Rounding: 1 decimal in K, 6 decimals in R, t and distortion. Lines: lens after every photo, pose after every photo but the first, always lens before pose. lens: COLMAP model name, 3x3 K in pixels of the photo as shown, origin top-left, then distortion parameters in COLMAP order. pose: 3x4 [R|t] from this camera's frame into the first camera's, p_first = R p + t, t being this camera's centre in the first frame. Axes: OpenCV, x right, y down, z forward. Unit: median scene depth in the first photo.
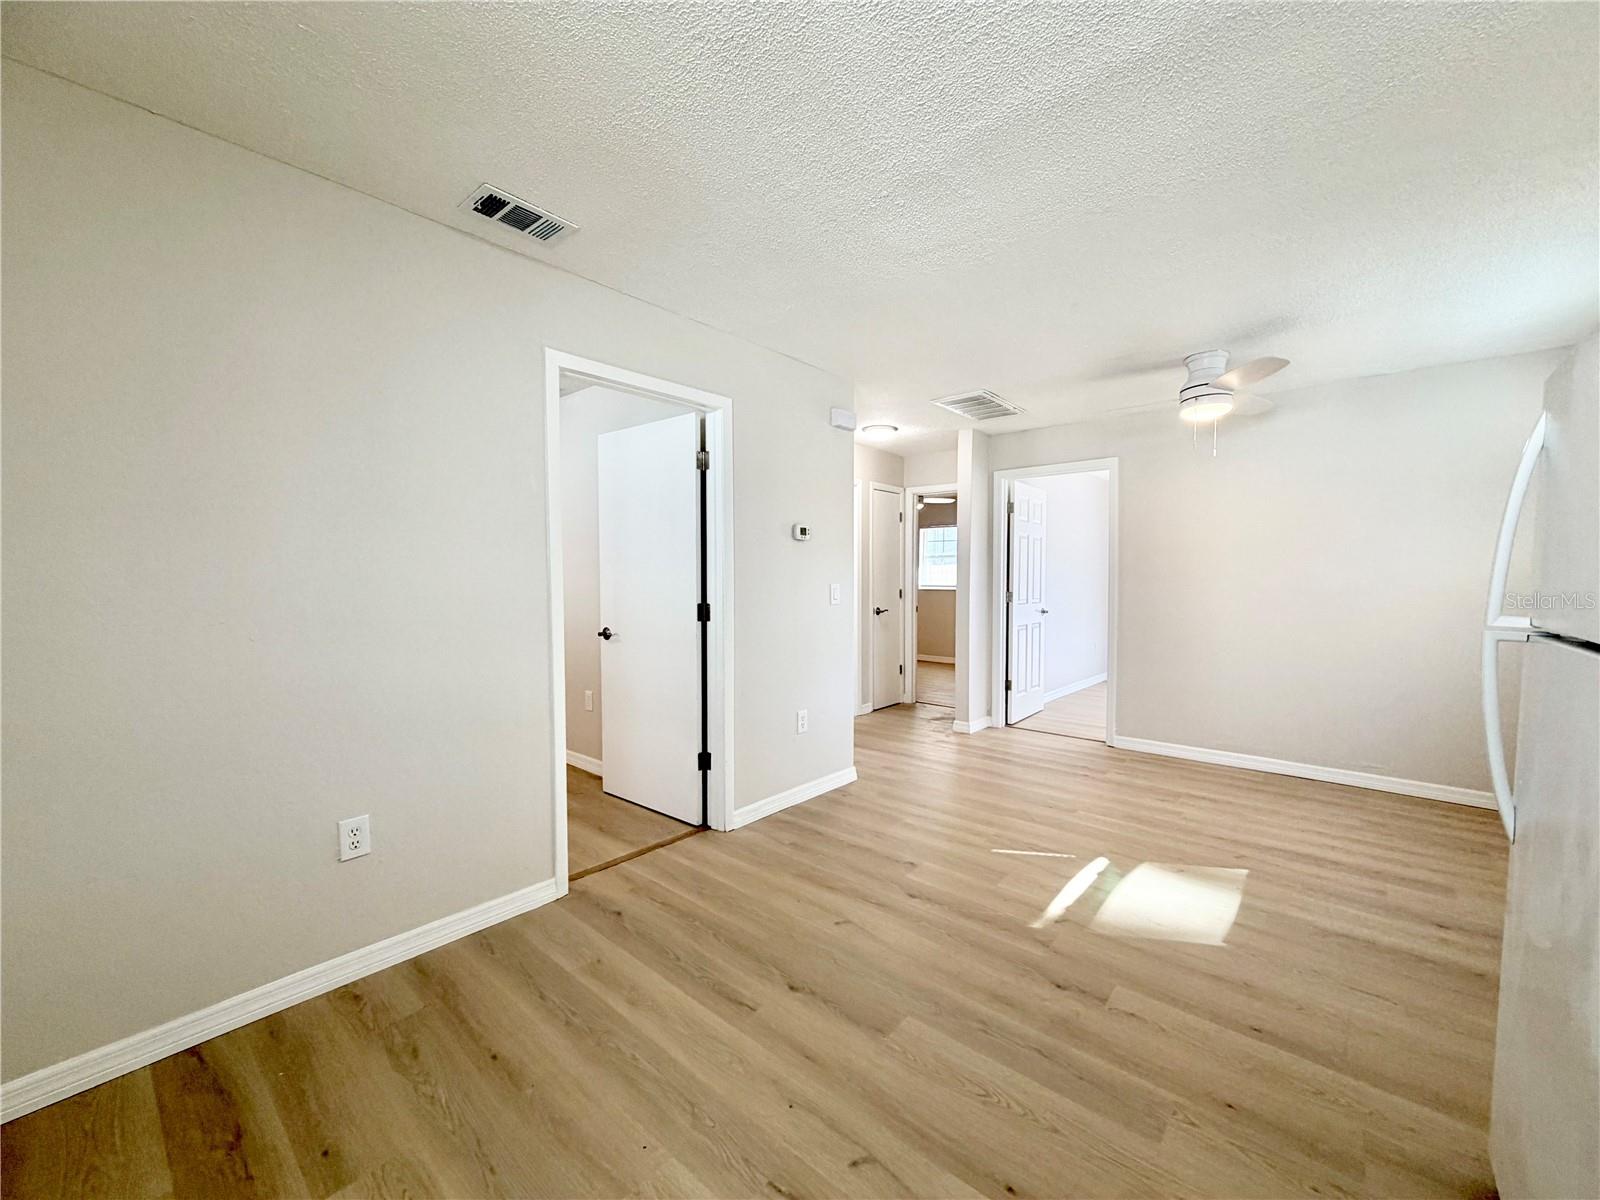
lens RADIAL K [[635.5, 0, 800.0], [0, 635.5, 600.0], [0, 0, 1]] dist [-0.002520, -0.000261]
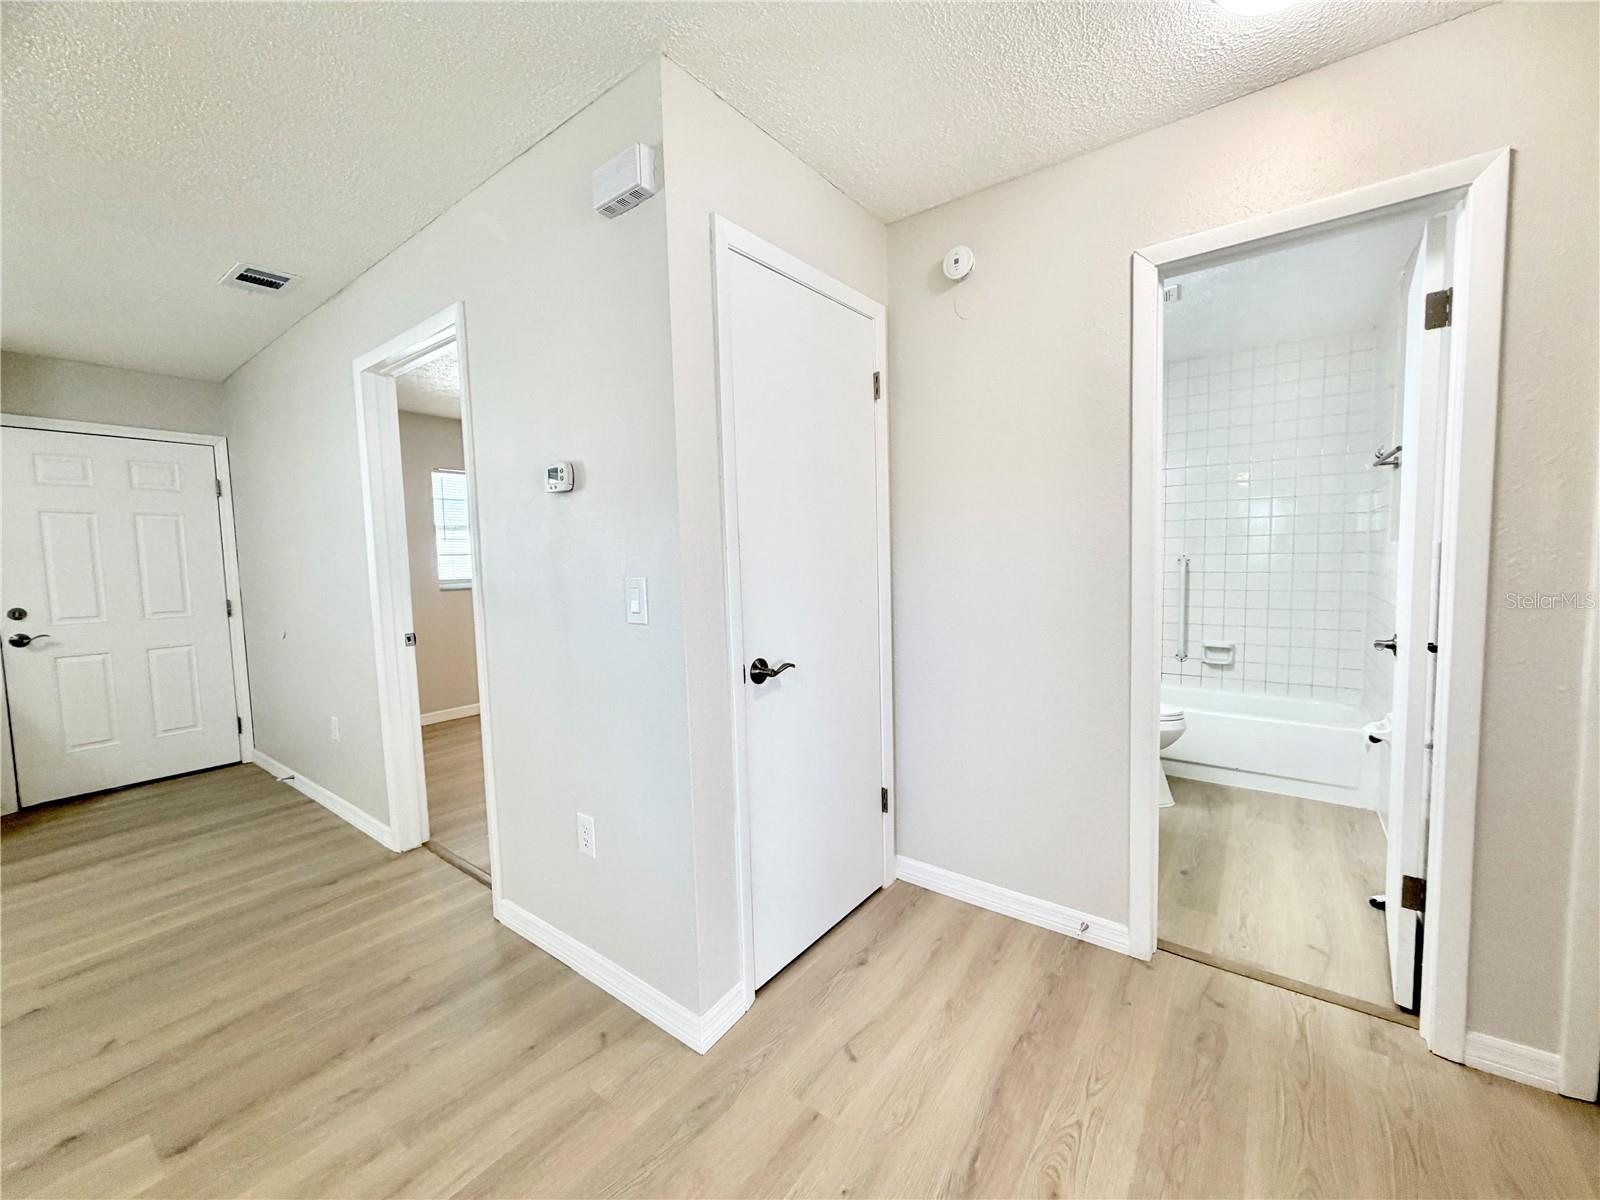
lens RADIAL K [[635.5, 0, 800.0], [0, 635.5, 600.0], [0, 0, 1]] dist [-0.002520, -0.000261]
pose [[0.071390, 0.073781, -0.994716, 0.621546], [-0.012783, 0.997246, 0.073052, -0.053567], [0.997367, 0.007501, 0.072136, 1.333646]]
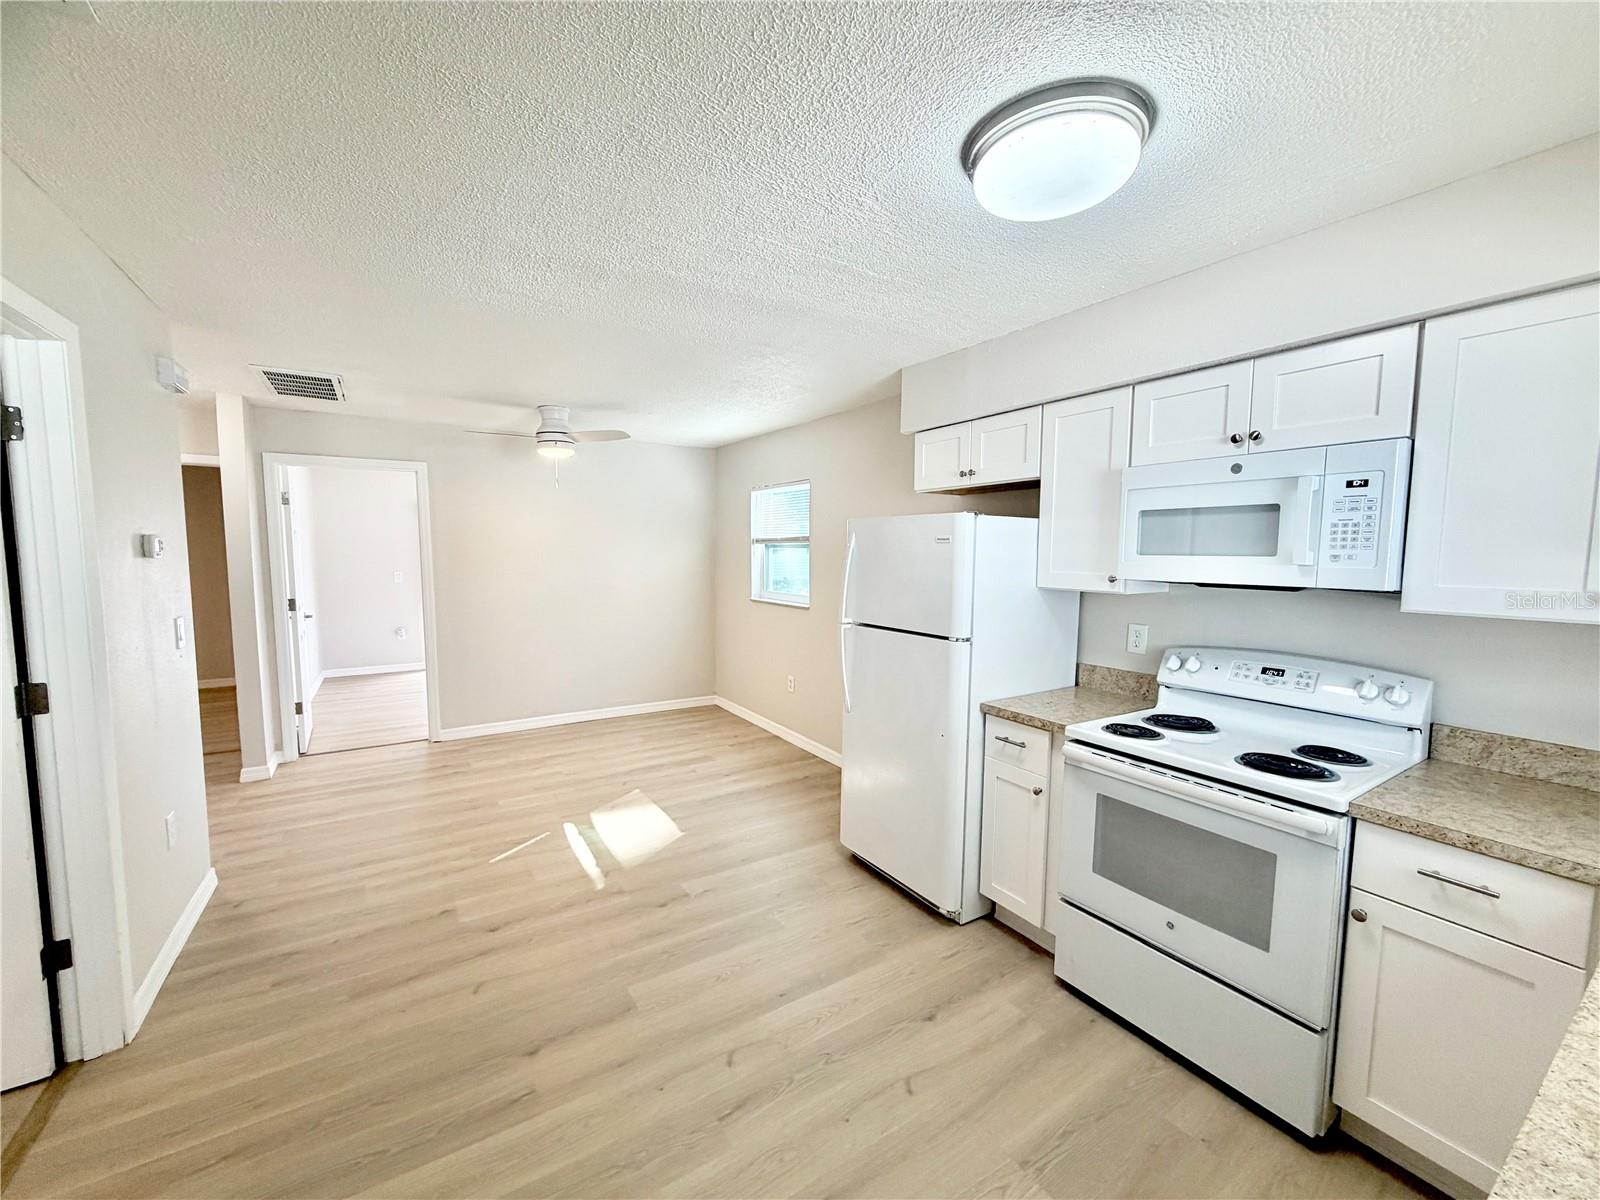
lens RADIAL K [[635.5, 0, 800.0], [0, 635.5, 600.0], [0, 0, 1]] dist [-0.002520, -0.000261]
pose [[0.281313, -0.077302, 0.956497, -0.499913], [0.029179, 0.996978, 0.071992, -0.090863], [-0.959172, 0.007658, 0.282719, 0.209134]]
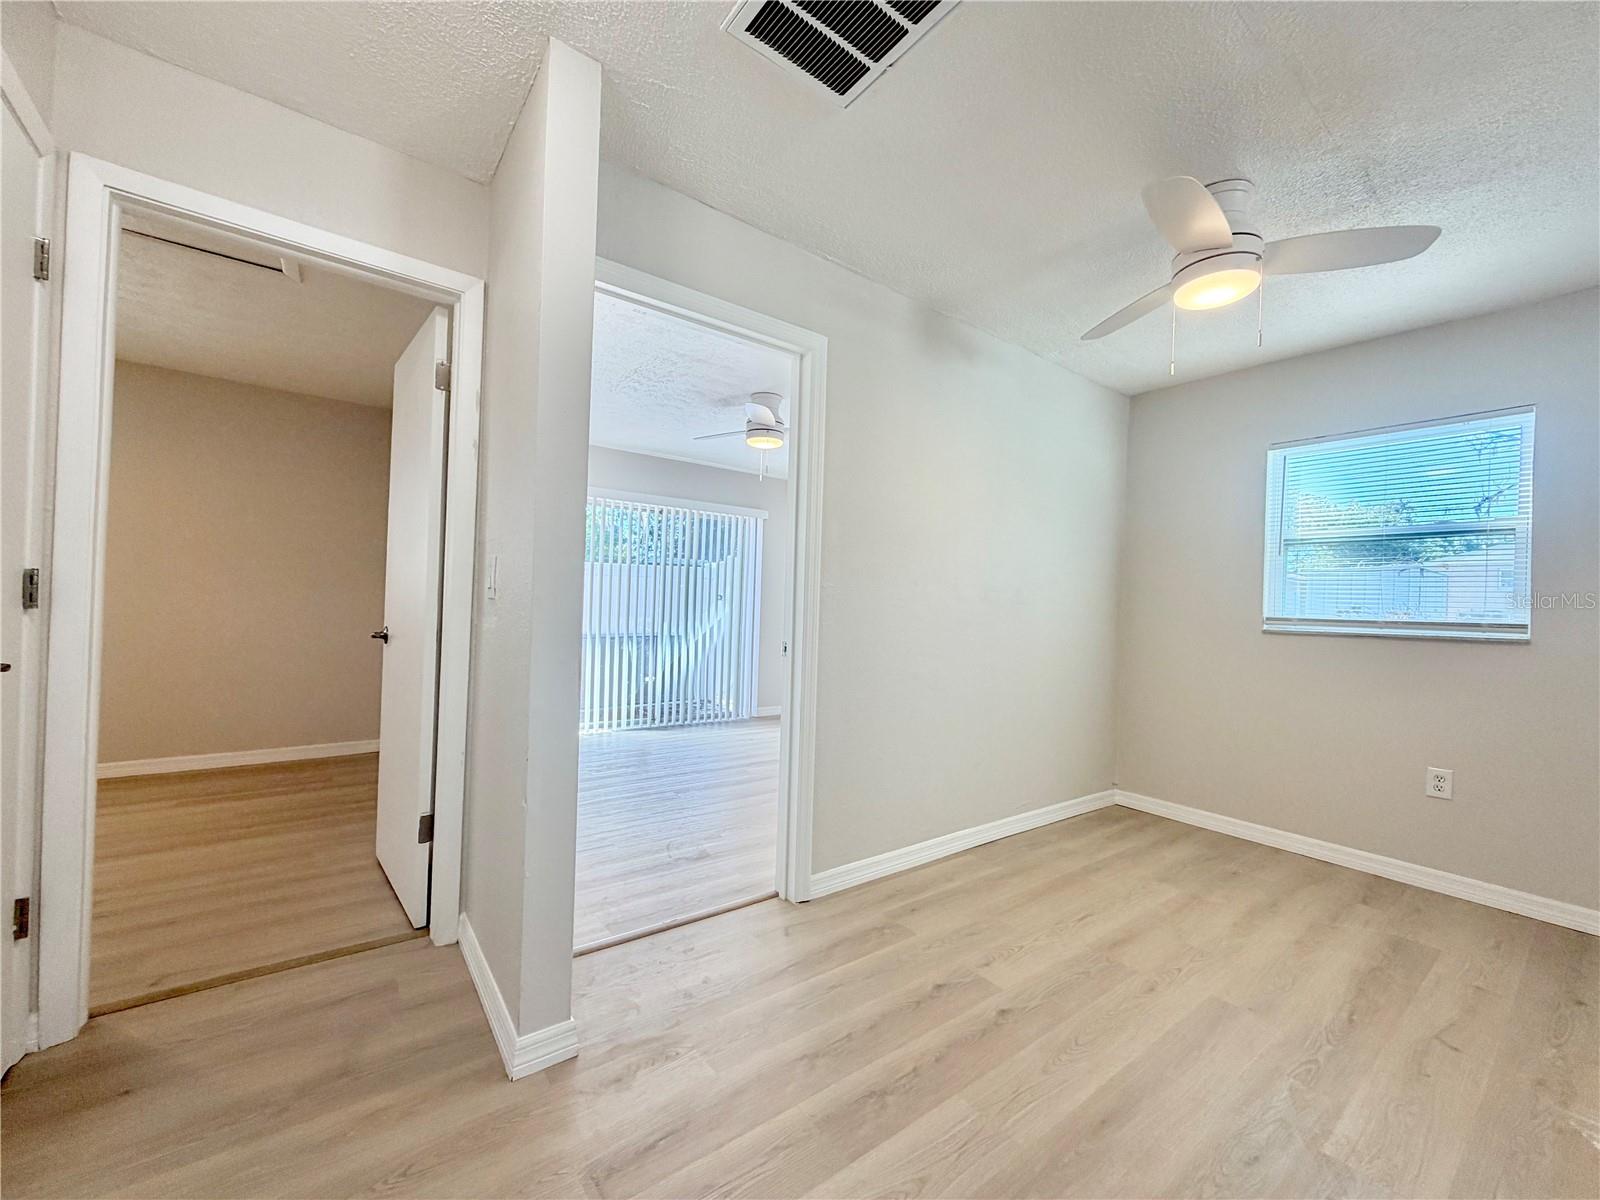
lens RADIAL K [[643.7, 0, 800.0], [0, 643.7, 600.0], [0, 0, 1]] dist [-0.001299, -0.000146]
pose [[0.203216, 0.013776, 0.979037, -0.022406], [0.001856, 0.999894, -0.014455, -0.002607], [-0.979132, 0.004754, 0.203169, 1.404773]]
